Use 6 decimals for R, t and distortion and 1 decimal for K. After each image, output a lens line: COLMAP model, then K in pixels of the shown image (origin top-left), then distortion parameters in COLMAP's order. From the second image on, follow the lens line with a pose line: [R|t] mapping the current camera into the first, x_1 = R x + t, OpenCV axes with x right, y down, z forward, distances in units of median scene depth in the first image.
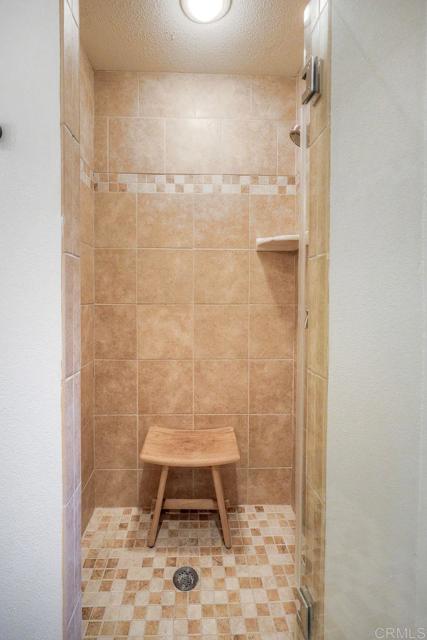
lens RADIAL K [[289.3, 0, 215.8], [0, 289.3, 305.3], [0, 0, 1]] dist [-0.008431, -0.000152]
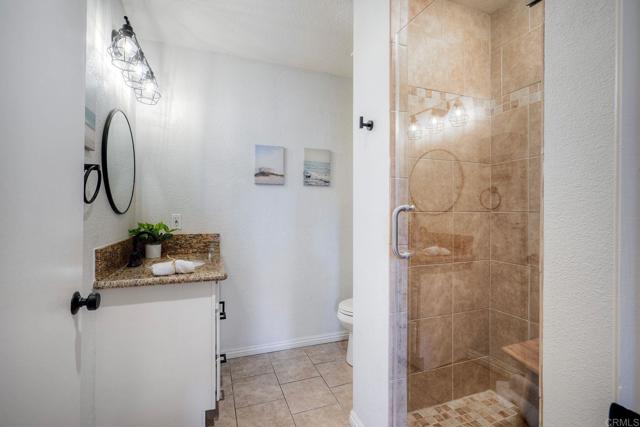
lens RADIAL K [[289.3, 0, 319.4], [0, 289.3, 212.5], [0, 0, 1]] dist [-0.008431, -0.000152]
pose [[0.333597, 0.000895, -0.942715, 0.443599], [-0.019321, 0.999796, -0.005888, 0.017364], [0.942518, 0.020179, 0.333546, -0.039960]]
